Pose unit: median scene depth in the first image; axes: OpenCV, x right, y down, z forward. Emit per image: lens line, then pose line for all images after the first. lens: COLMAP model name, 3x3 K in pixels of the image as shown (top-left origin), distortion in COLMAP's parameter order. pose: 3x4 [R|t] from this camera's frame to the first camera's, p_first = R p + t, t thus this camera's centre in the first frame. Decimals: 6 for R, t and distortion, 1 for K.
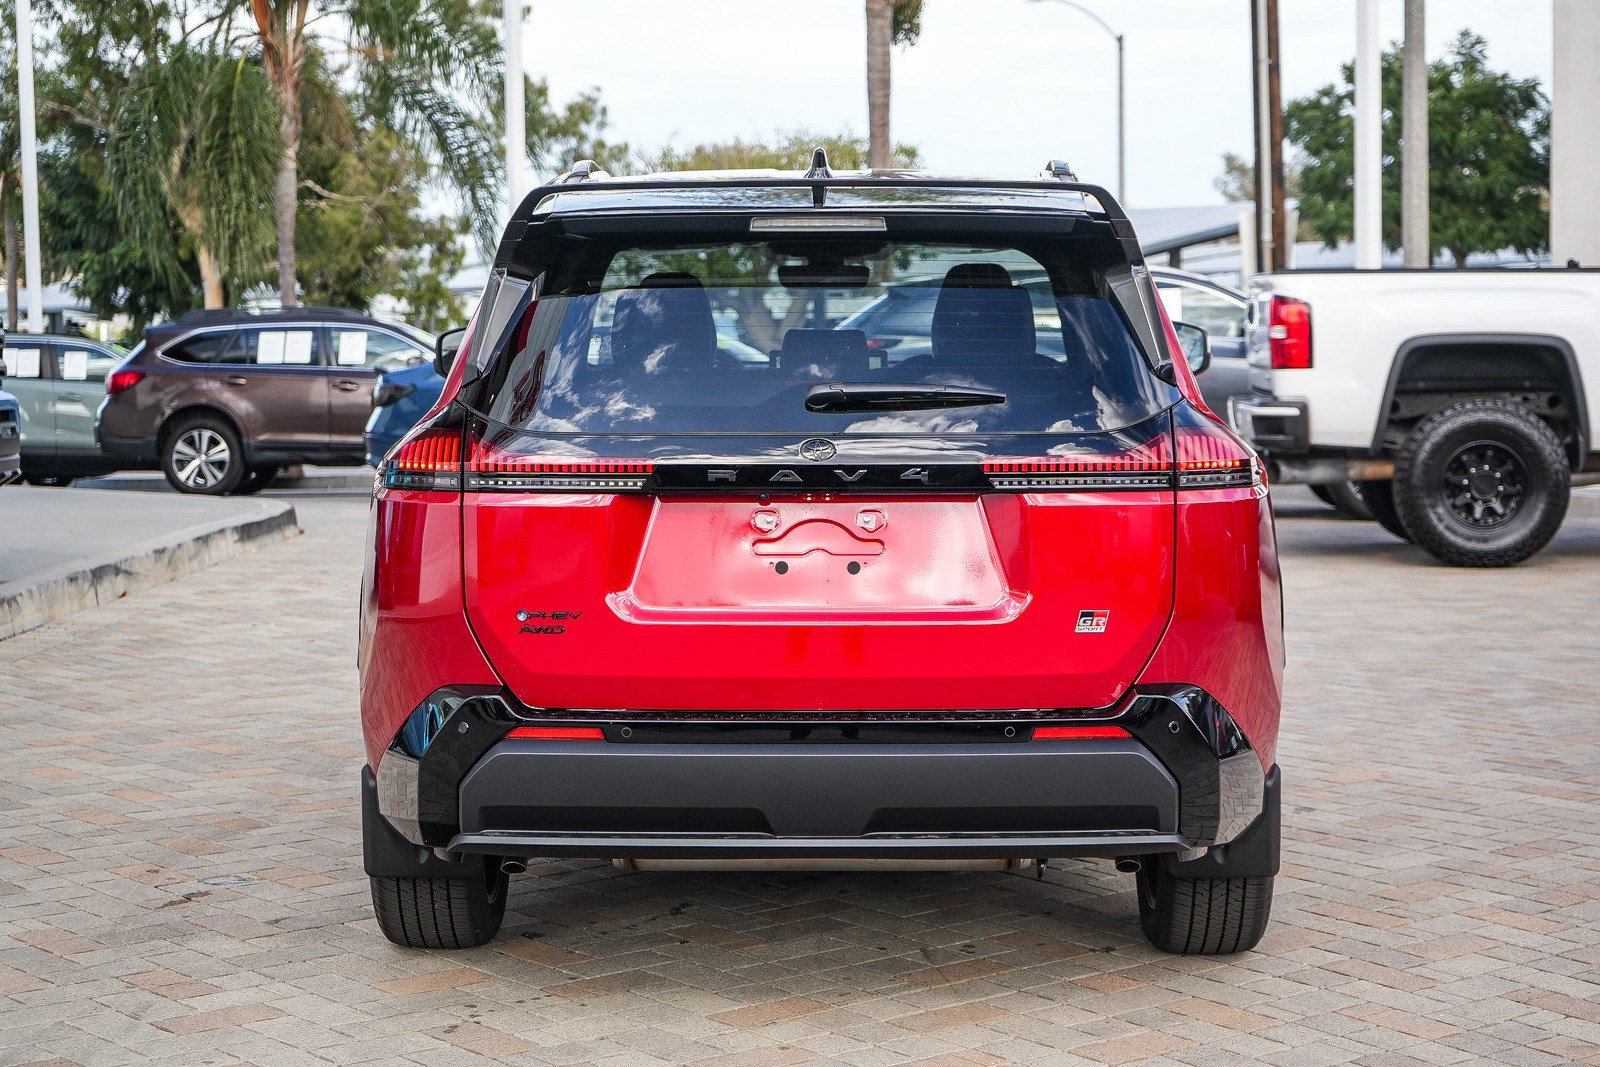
lens RADIAL K [[3306.0, 0, 800.0], [0, 3306.0, 533.5], [0, 0, 1]] dist [-0.084549, -0.018185]
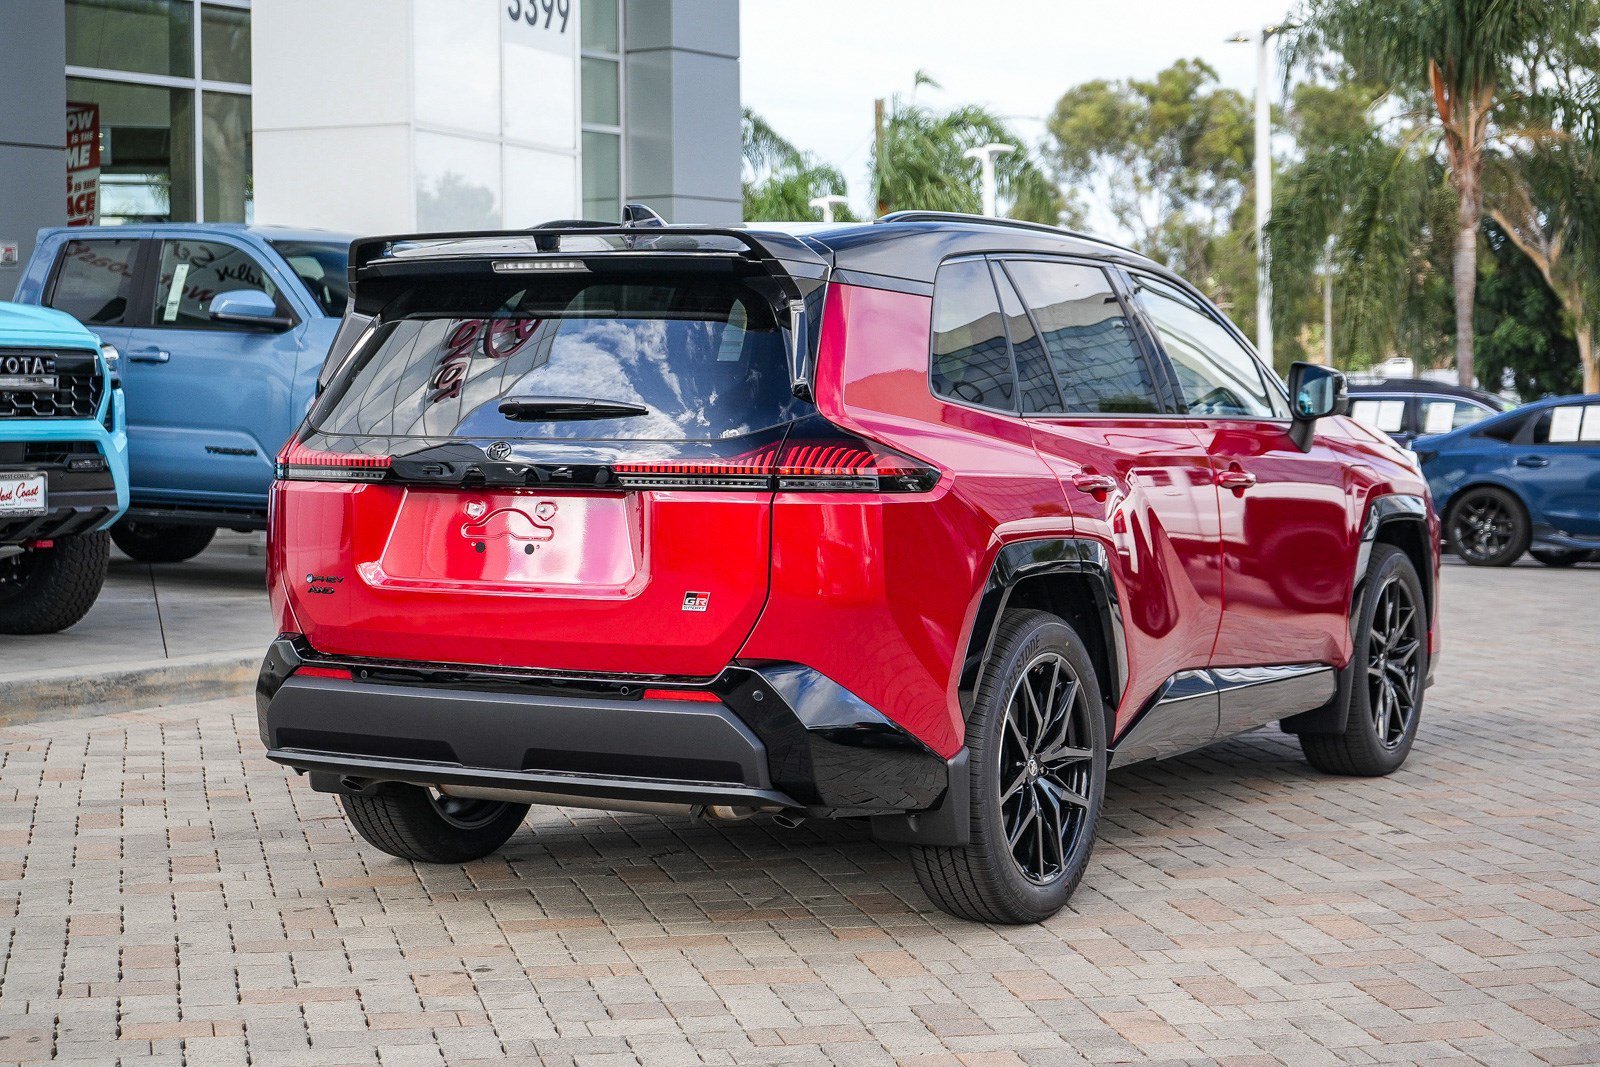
lens RADIAL K [[3306.0, 0, 800.0], [0, 3306.0, 533.5], [0, 0, 1]] dist [-0.084549, -0.018185]
pose [[0.866166, 0.029198, -0.498902, 0.336639], [-0.043169, 0.998932, -0.016486, 0.009693], [0.497888, 0.035817, 0.866501, 0.000546]]
